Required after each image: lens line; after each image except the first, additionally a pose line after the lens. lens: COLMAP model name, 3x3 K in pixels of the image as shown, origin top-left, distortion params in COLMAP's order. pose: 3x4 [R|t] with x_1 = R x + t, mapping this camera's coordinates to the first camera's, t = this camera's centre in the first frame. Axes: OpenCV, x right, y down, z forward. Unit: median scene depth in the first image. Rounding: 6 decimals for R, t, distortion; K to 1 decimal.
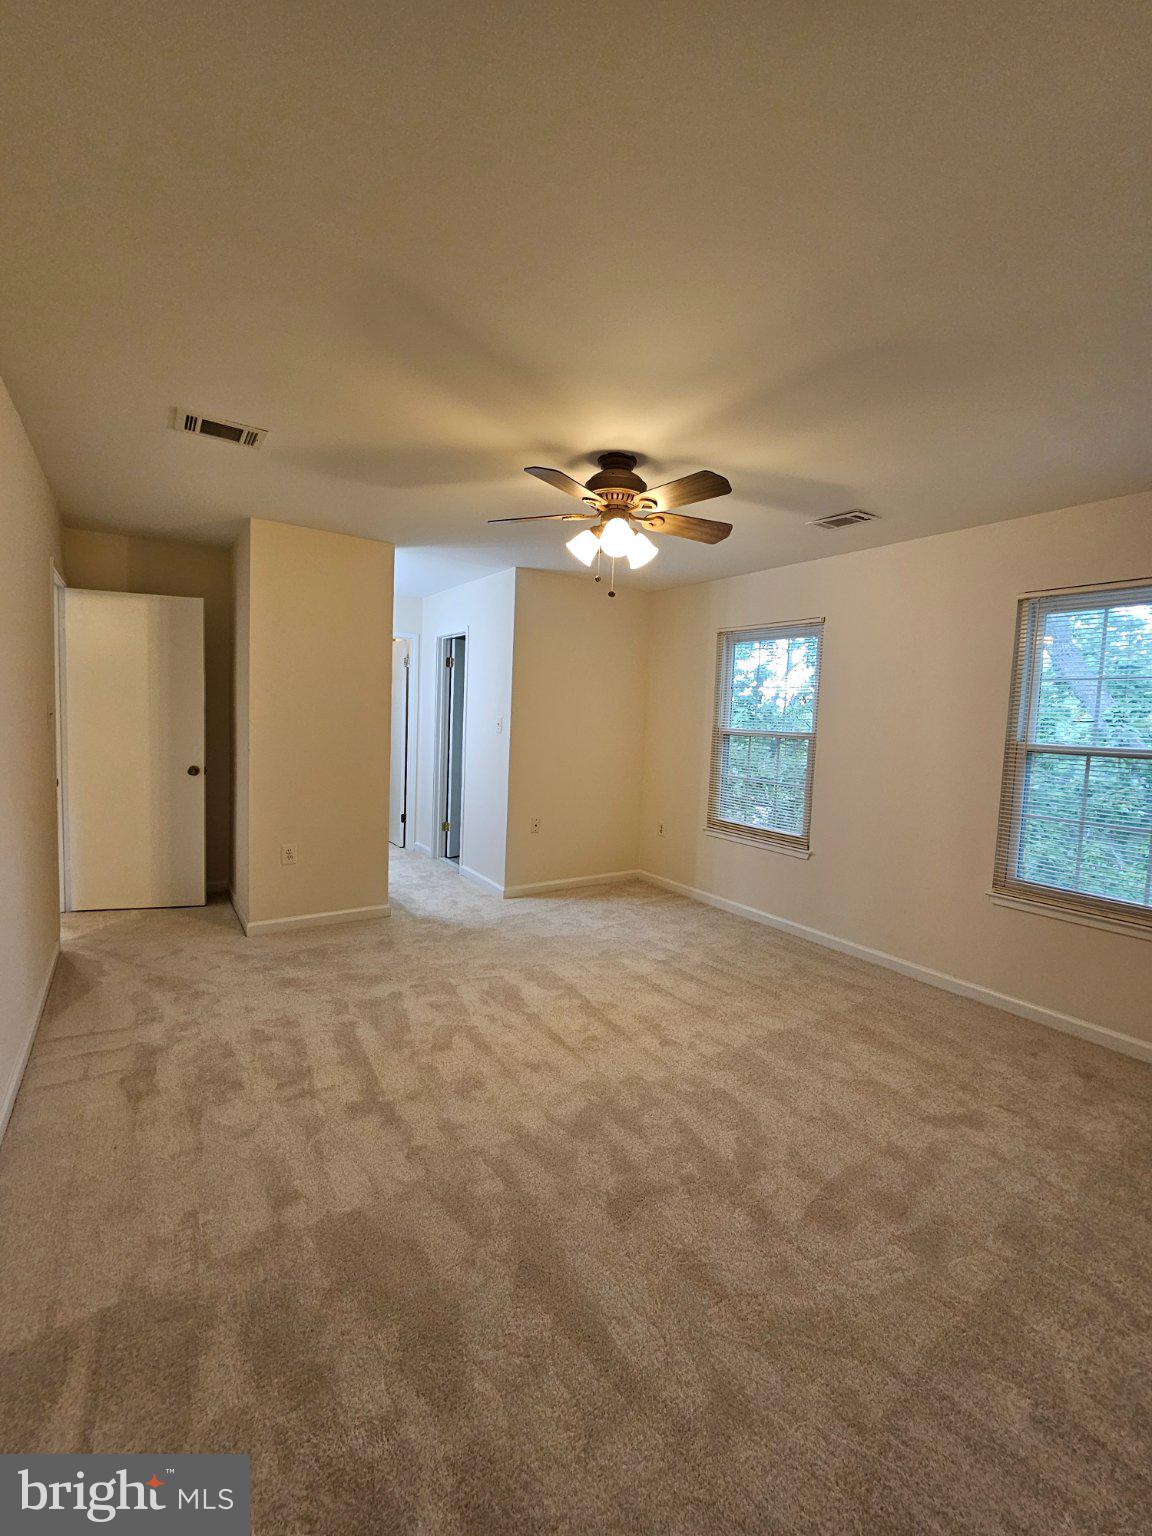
lens RADIAL K [[632.8, 0, 567.0], [0, 632.8, 762.6], [0, 0, 1]] dist [-0.002485, 0.000131]
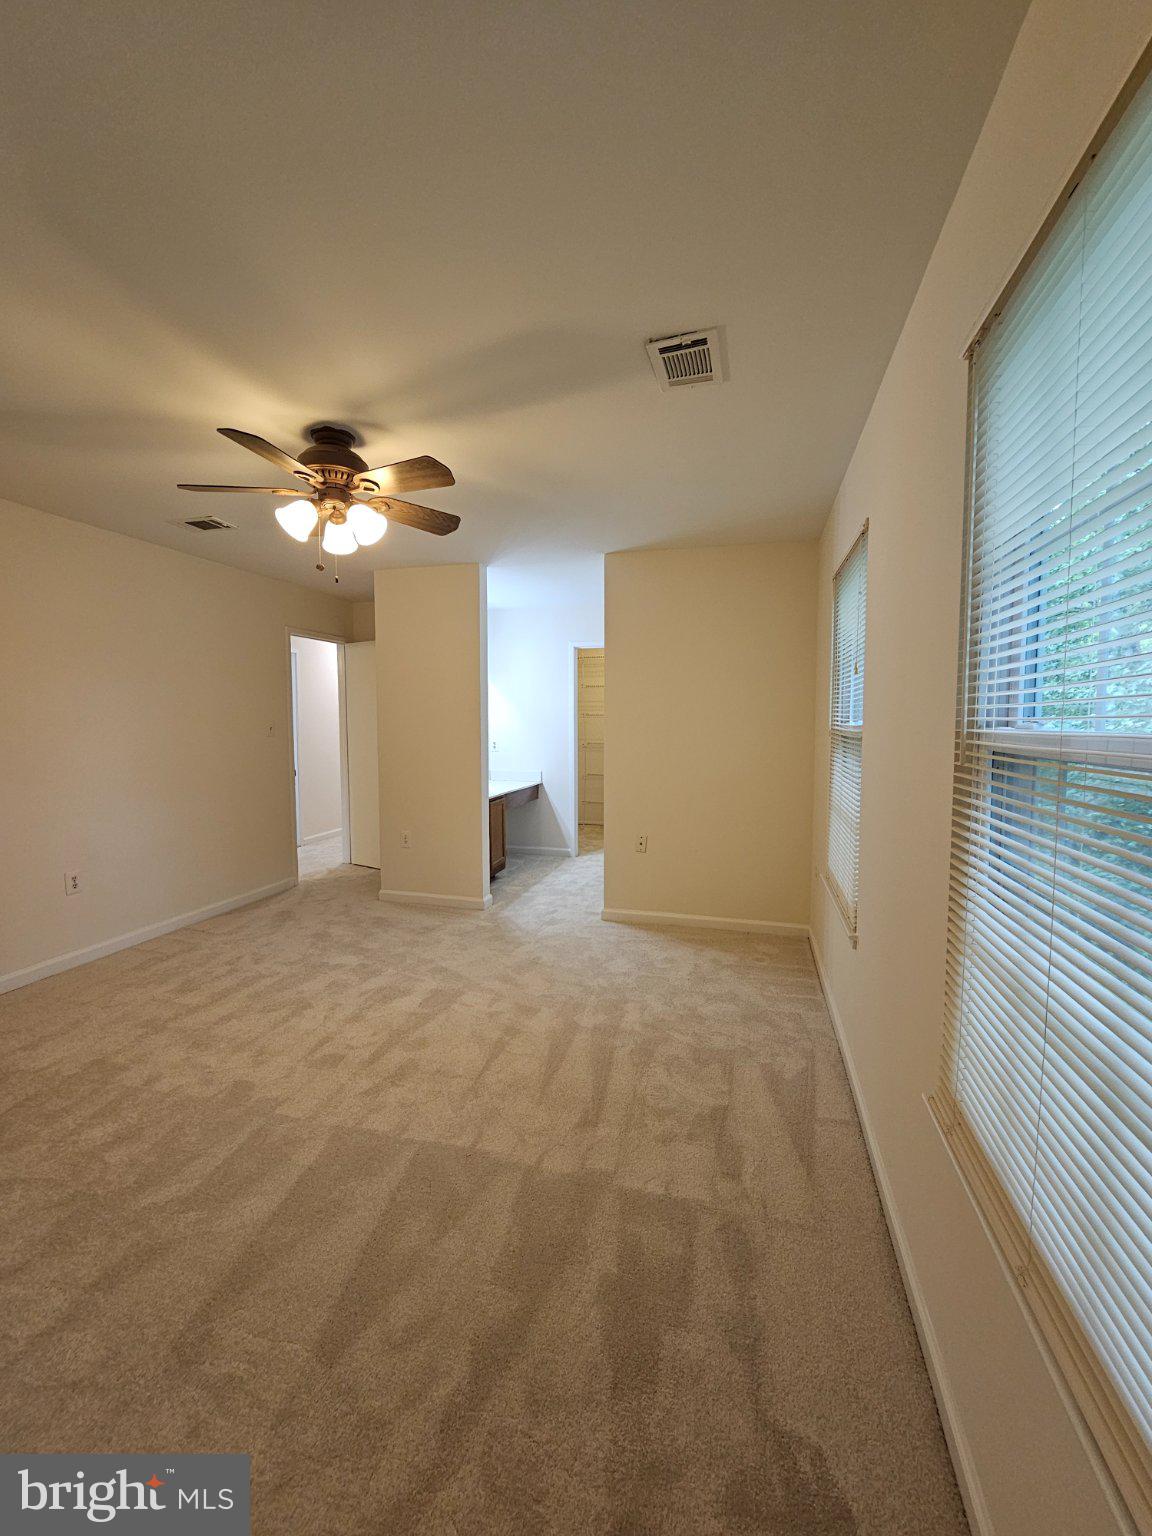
lens RADIAL K [[632.8, 0, 566.7], [0, 632.8, 766.2], [0, 0, 1]] dist [-0.002485, 0.000131]
pose [[0.643541, 0.018247, -0.765194, 0.809953], [-0.032995, 0.999448, -0.003917, -0.000367], [0.764701, 0.027768, 0.643787, 0.539136]]
